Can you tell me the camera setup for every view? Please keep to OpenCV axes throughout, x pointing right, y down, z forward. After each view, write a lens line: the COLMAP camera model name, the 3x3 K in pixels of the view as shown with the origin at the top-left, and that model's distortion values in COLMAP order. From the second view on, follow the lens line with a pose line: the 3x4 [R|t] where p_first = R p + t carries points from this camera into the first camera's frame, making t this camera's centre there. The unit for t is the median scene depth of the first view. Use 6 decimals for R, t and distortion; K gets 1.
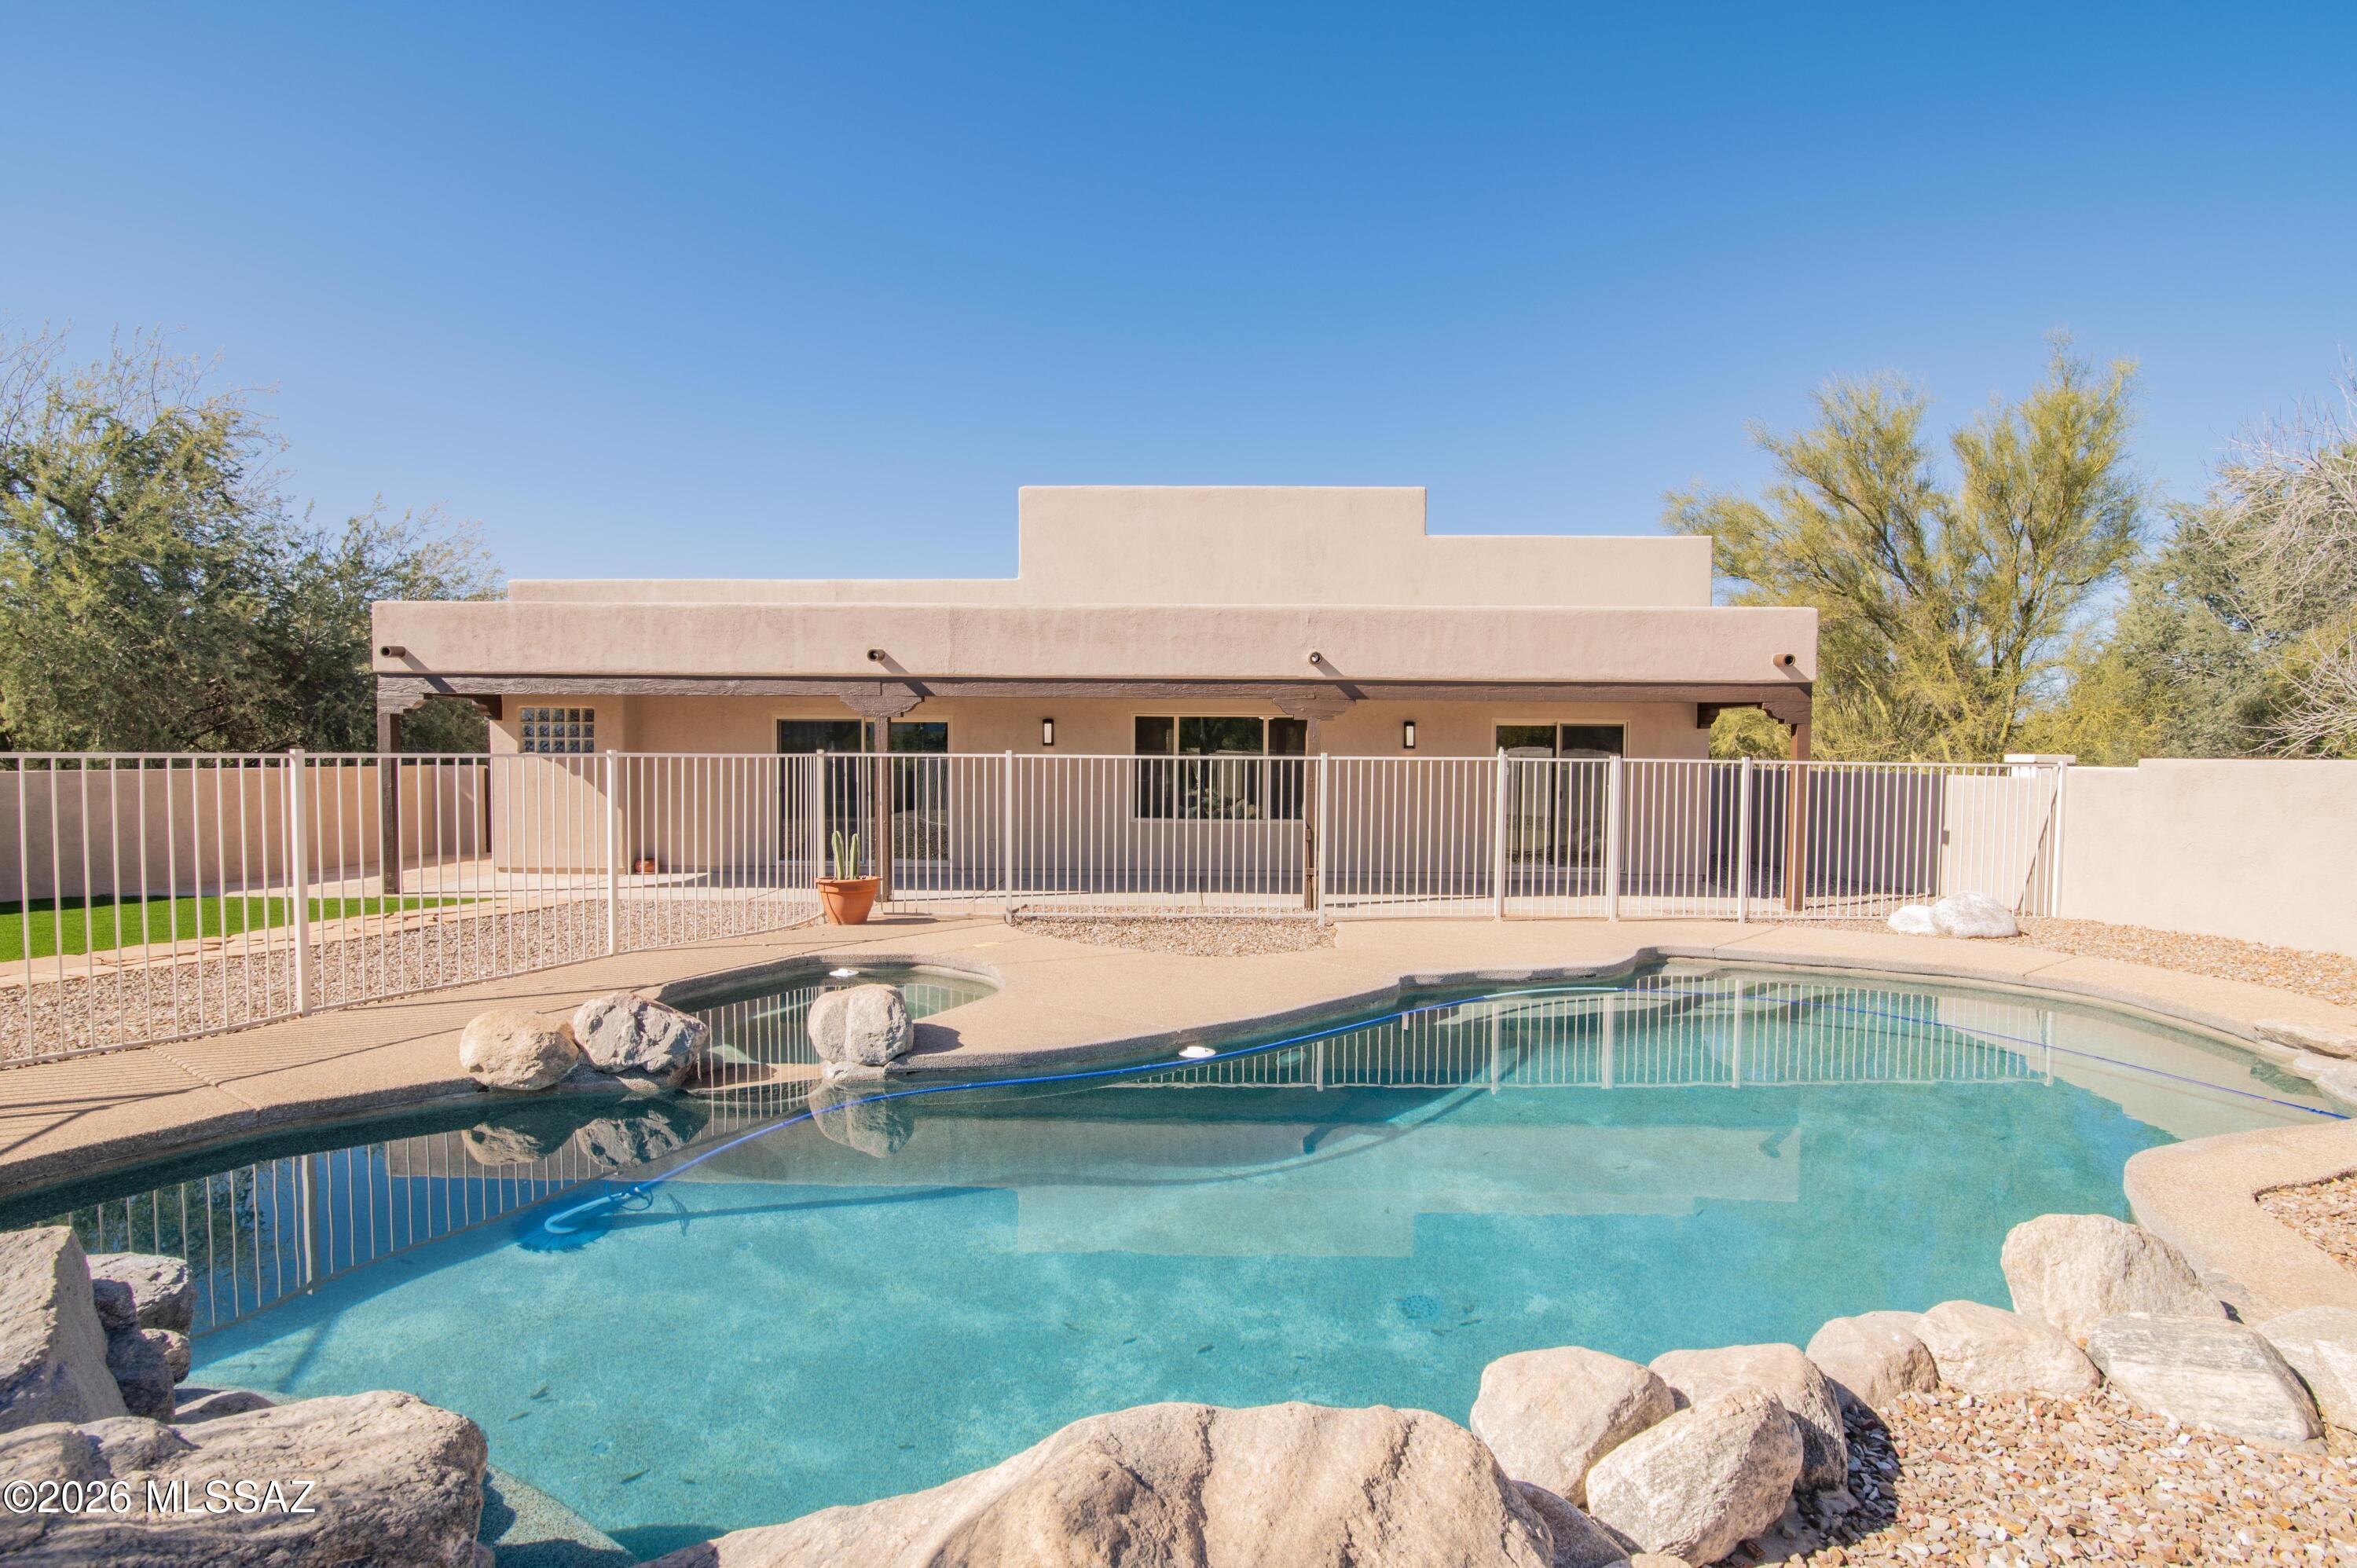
lens RADIAL K [[1075.4, 0, 1171.6], [0, 1075.4, 791.1], [0, 0, 1]] dist [-0.019658, -0.000016]
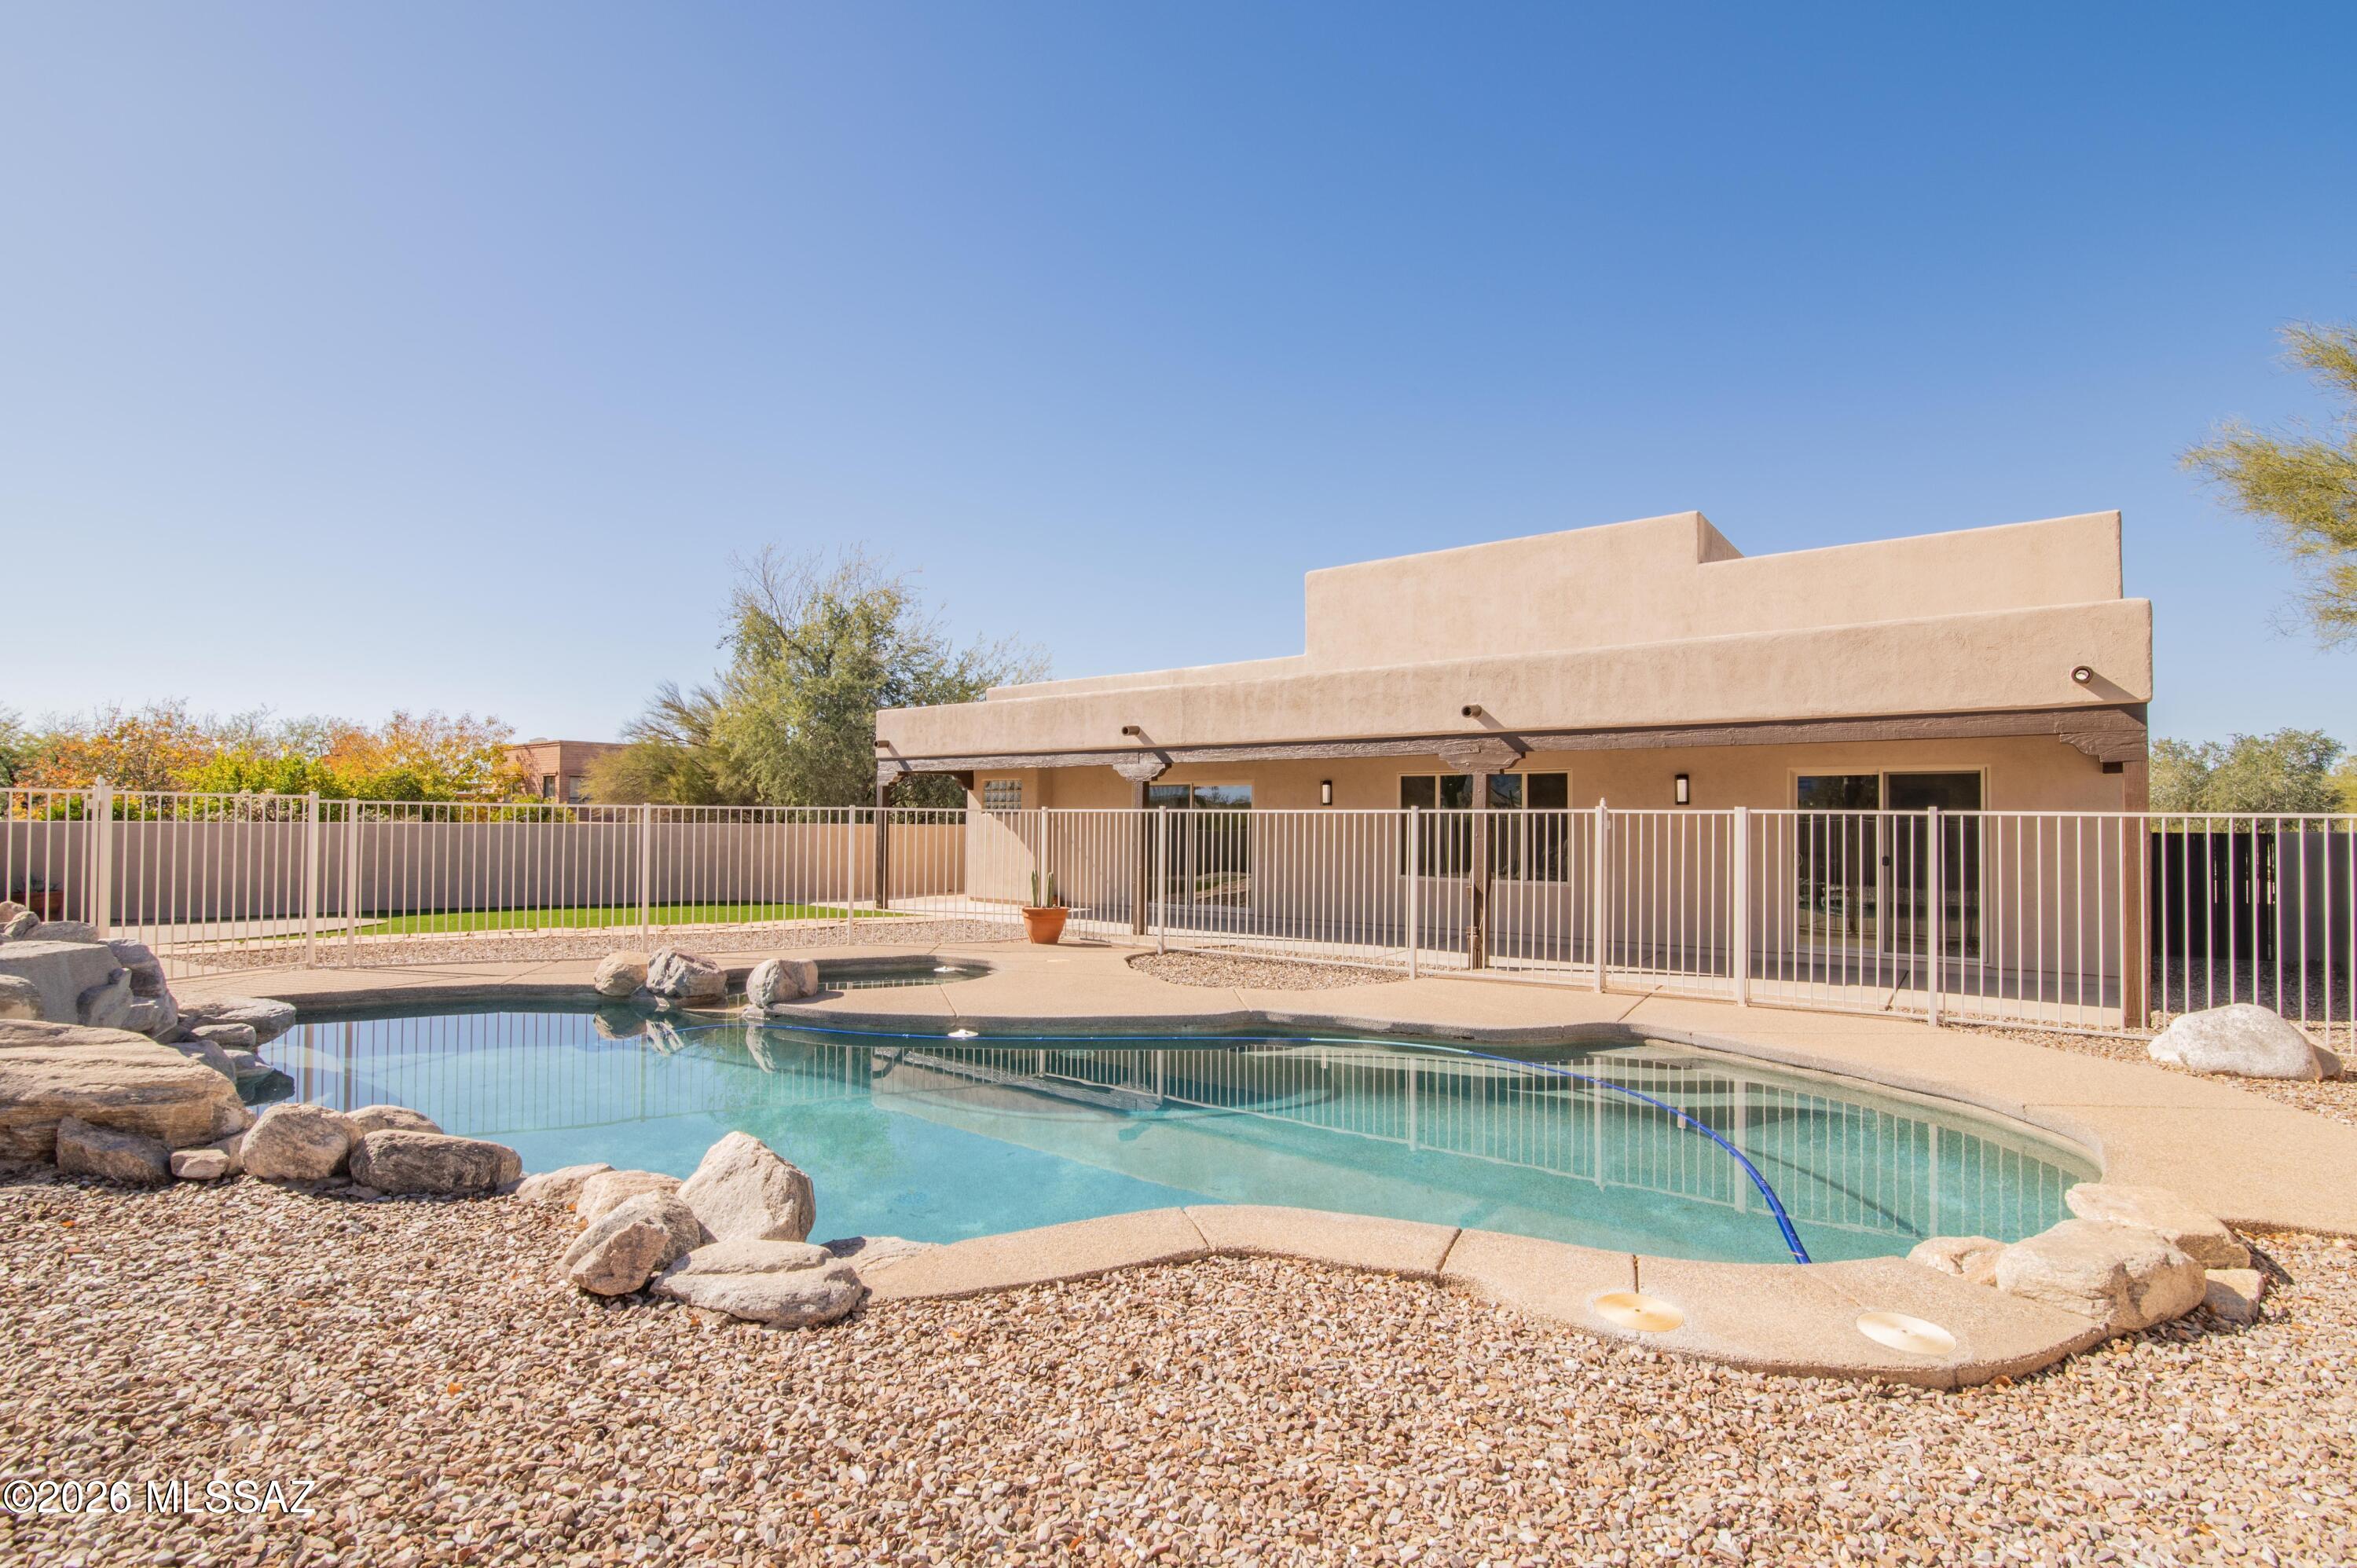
lens RADIAL K [[1075.4, 0, 1161.2], [0, 1075.4, 783.1], [0, 0, 1]] dist [-0.019658, -0.000016]
pose [[0.798023, -0.020587, -0.602276, 0.472754], [-0.022051, 0.997750, -0.063322, 0.009557], [0.602224, 0.063813, 0.795773, 0.049063]]
